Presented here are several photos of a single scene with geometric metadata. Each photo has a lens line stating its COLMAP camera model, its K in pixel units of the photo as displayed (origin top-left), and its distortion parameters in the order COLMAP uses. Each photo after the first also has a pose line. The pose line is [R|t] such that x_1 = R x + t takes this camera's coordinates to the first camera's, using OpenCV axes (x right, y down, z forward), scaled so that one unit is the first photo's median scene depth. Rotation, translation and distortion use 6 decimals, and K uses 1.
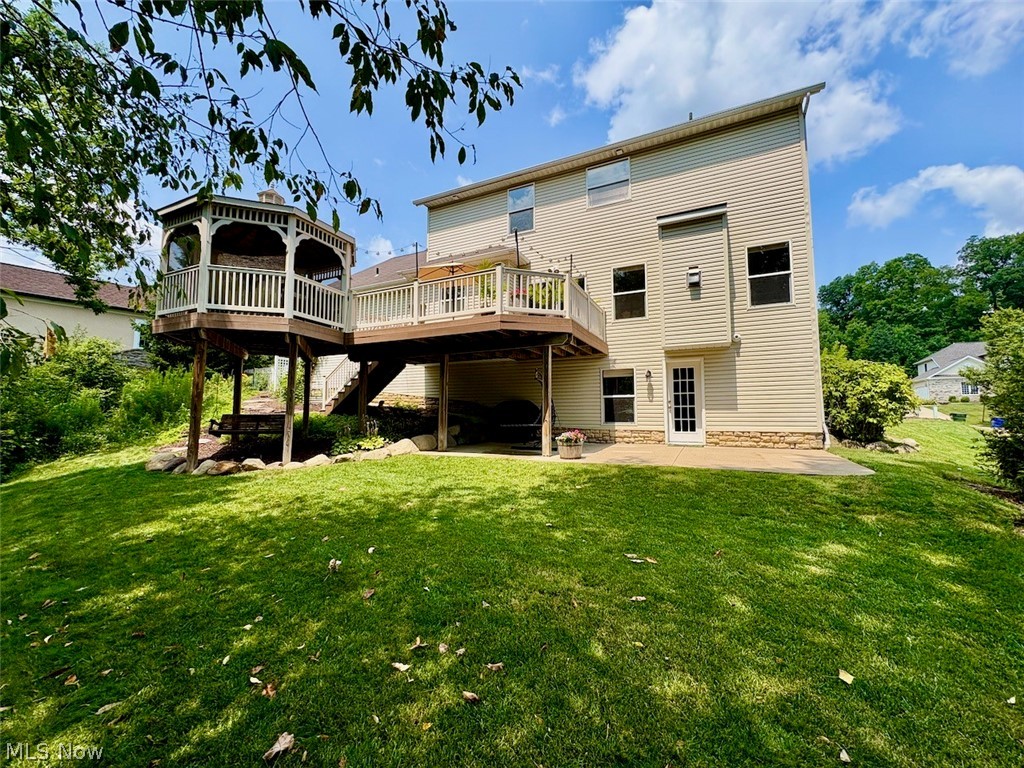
lens RADIAL K [[407.9, 0, 512.0], [0, 407.9, 384.0], [0, 0, 1]] dist [0.001971, 0.000267]
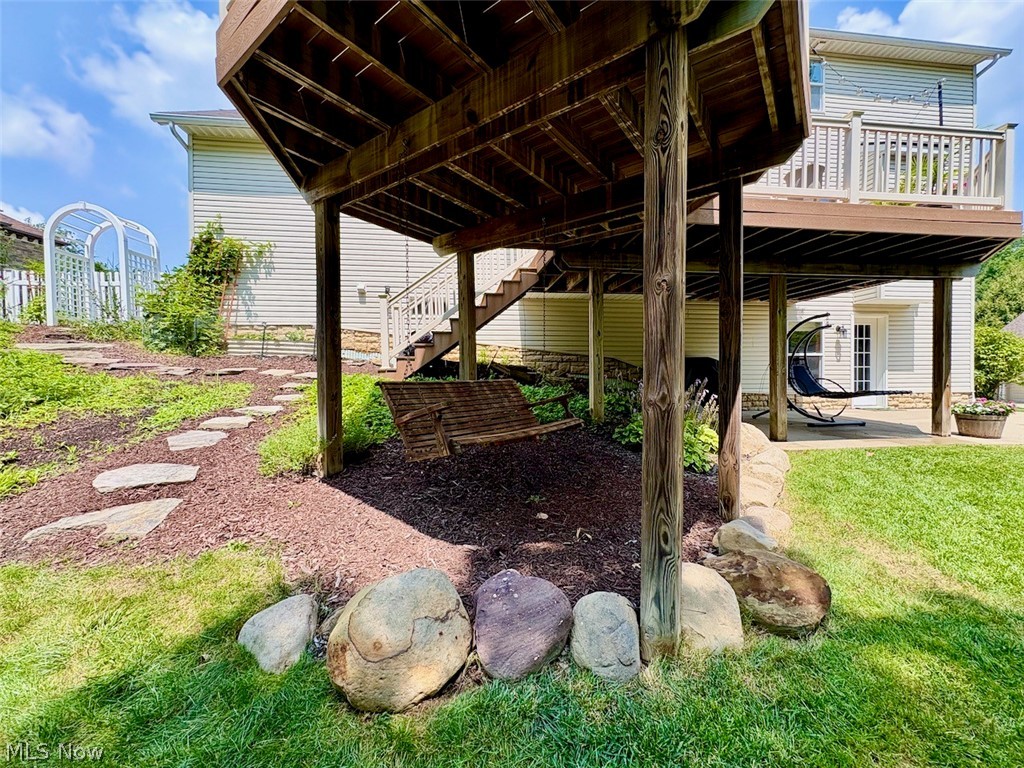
lens RADIAL K [[407.9, 0, 512.0], [0, 407.9, 384.0], [0, 0, 1]] dist [0.001971, 0.000267]
pose [[0.841845, -0.013058, 0.539561, -0.607586], [-0.037765, 0.995832, 0.083022, 0.037959], [-0.538396, -0.090268, 0.837843, 0.534974]]
